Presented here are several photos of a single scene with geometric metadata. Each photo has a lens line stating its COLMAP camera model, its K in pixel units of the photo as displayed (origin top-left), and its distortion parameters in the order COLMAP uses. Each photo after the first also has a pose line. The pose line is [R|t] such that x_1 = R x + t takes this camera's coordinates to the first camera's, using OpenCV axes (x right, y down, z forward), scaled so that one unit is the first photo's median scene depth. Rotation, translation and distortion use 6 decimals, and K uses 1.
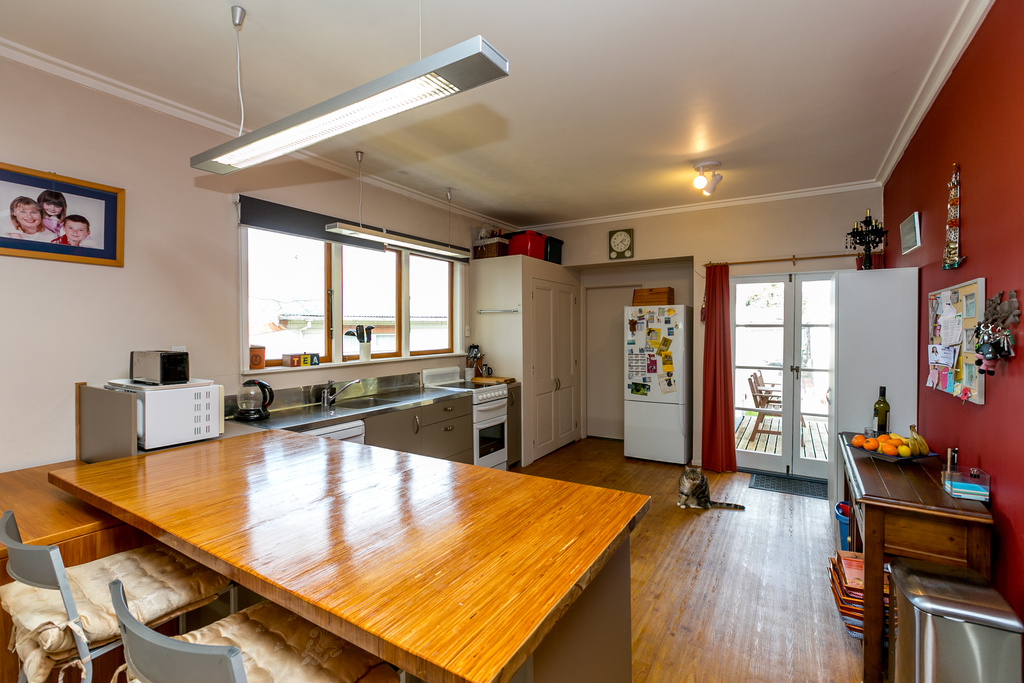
lens RADIAL K [[430.6, 0, 512.0], [0, 430.6, 341.5], [0, 0, 1]] dist [0.001283, 0.000454]
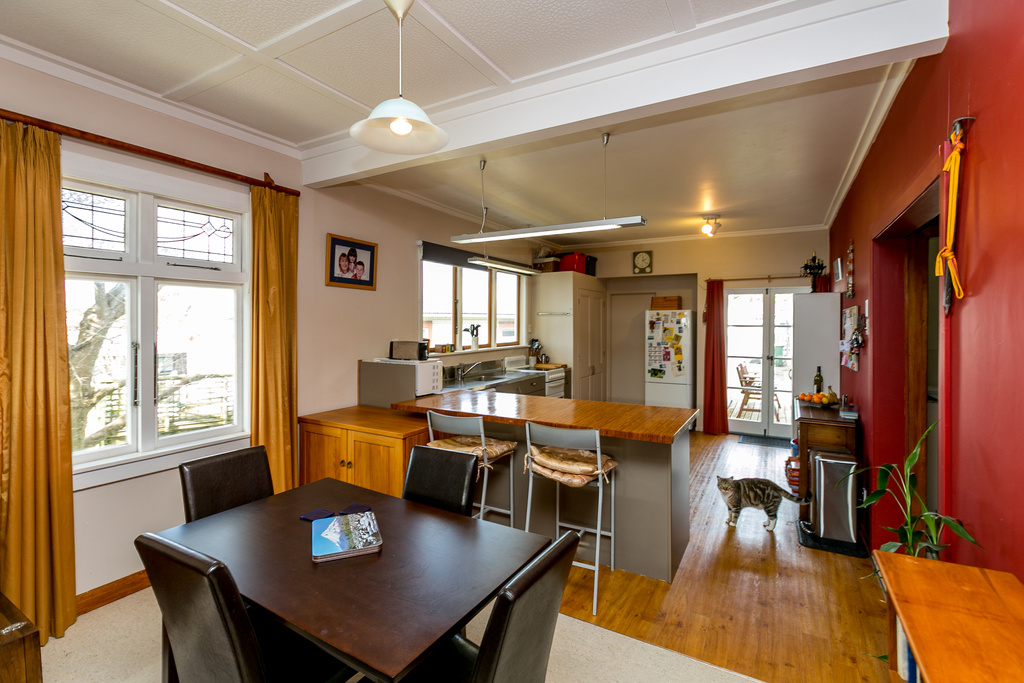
lens RADIAL K [[471.6, 0, 513.8], [0, 471.6, 330.3], [0, 0, 1]] dist [-0.000860, -0.000219]
pose [[0.997548, 0.007232, 0.069616, -0.254795], [-0.006395, 0.999905, -0.012230, -0.000677], [-0.069697, 0.011755, 0.997499, -0.428855]]
